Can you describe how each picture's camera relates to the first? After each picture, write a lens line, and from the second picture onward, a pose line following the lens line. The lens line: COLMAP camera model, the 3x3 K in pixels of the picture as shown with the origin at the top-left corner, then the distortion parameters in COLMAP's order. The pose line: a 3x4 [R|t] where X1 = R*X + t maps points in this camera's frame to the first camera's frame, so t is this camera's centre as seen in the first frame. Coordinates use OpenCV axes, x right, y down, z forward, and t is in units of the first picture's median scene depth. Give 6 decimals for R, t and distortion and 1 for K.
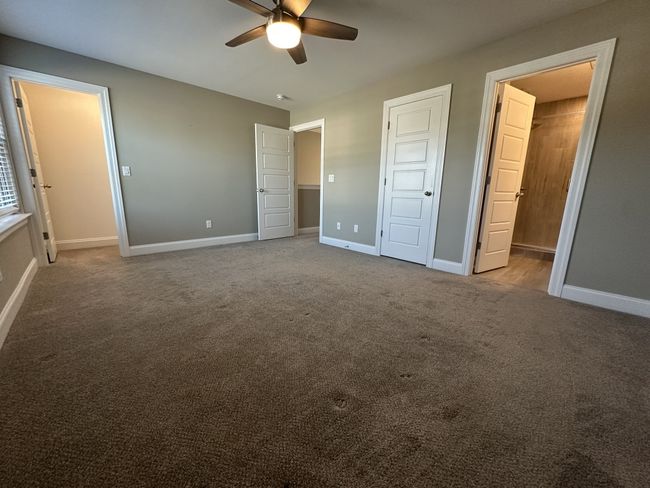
lens RADIAL K [[258.4, 0, 324.8], [0, 258.4, 244.7], [0, 0, 1]] dist [-0.000745, -0.000331]
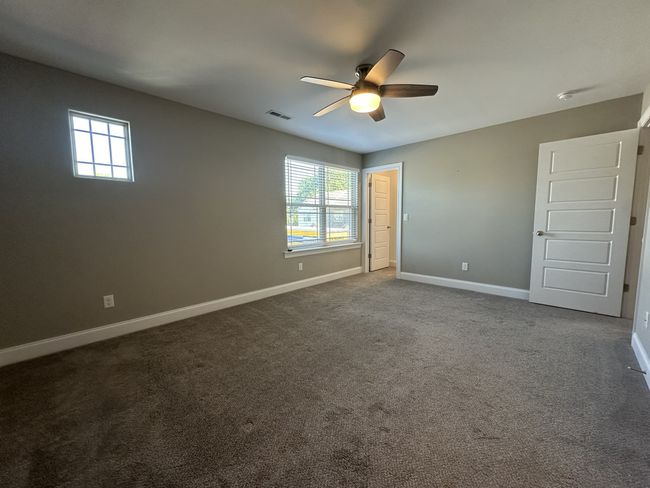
lens RADIAL K [[258.4, 0, 325.2], [0, 258.4, 244.8], [0, 0, 1]] dist [-0.000745, -0.000331]
pose [[0.049891, 0.080117, -0.995536, 0.579649], [-0.194950, 0.978385, 0.068967, -0.154647], [0.979543, 0.190639, 0.064432, 0.524920]]
